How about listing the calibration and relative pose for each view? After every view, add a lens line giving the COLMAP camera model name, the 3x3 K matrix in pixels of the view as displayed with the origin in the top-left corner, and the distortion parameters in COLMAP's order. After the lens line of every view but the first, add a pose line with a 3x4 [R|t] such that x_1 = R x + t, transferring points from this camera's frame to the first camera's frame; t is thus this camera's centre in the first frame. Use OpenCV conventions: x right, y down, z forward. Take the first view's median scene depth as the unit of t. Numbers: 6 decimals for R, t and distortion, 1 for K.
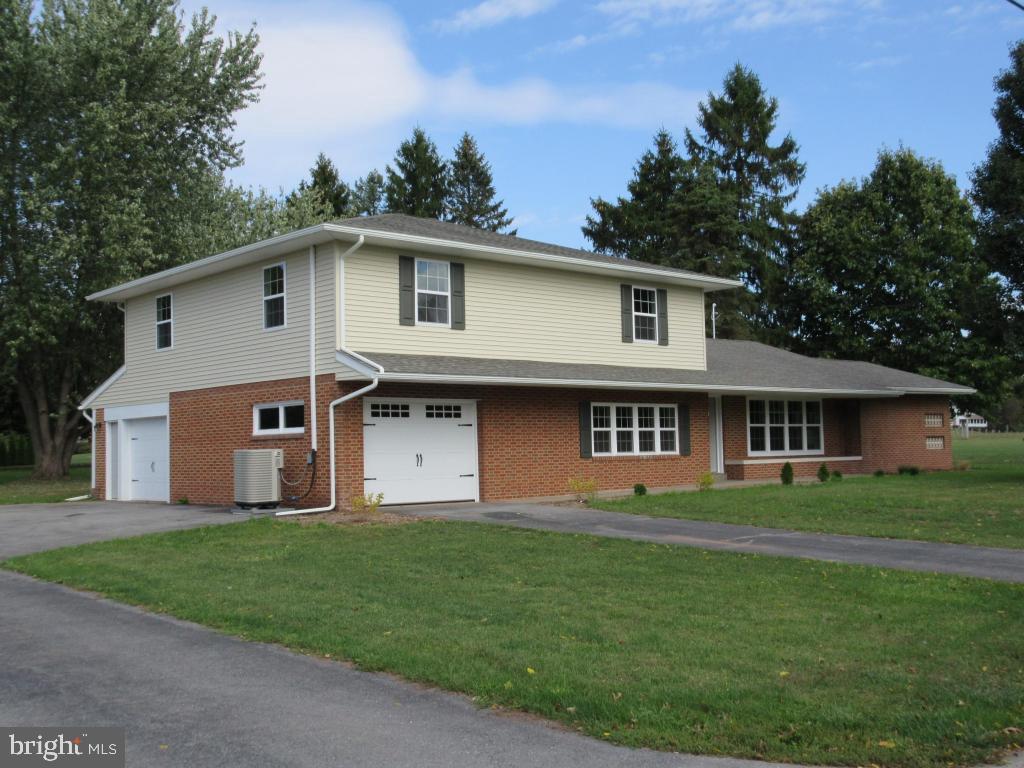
lens RADIAL K [[1135.4, 0, 512.9], [0, 1135.4, 382.5], [0, 0, 1]] dist [0.017244, 0.000000]
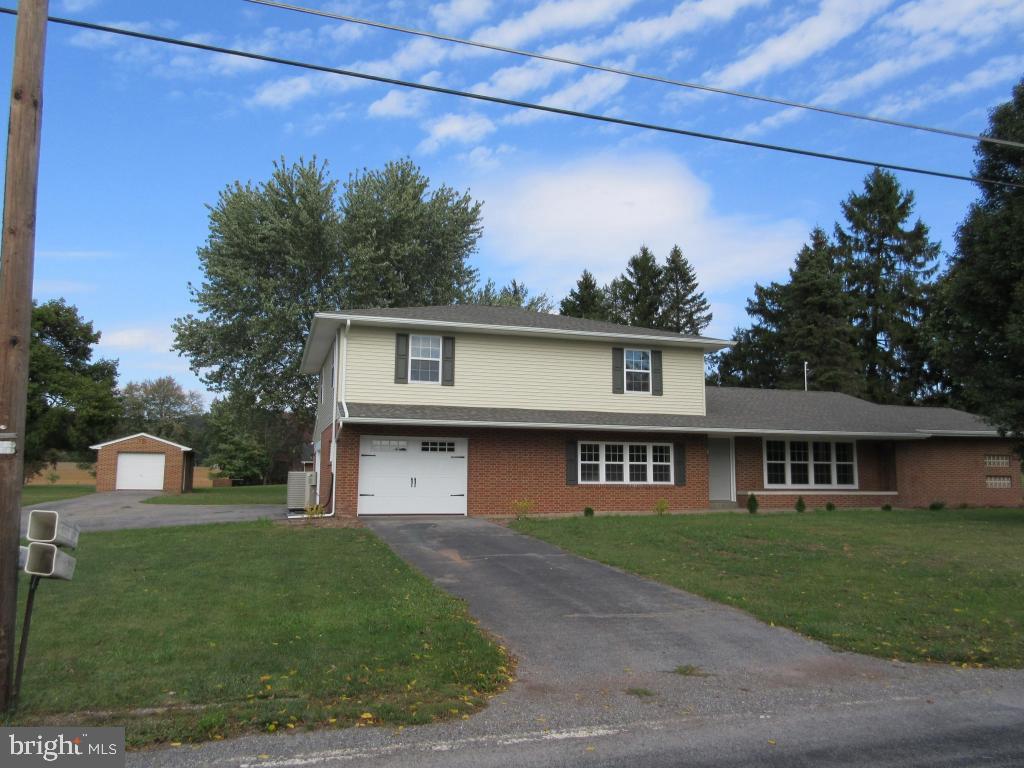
lens RADIAL K [[771.5, 0, 505.0], [0, 771.5, 388.6], [0, 0, 1]] dist [0.015678, -0.006290]
pose [[0.908624, -0.022778, -0.416993, 0.308095], [0.000481, 0.998568, -0.053498, 0.004583], [0.417614, 0.048409, 0.907334, 0.157156]]
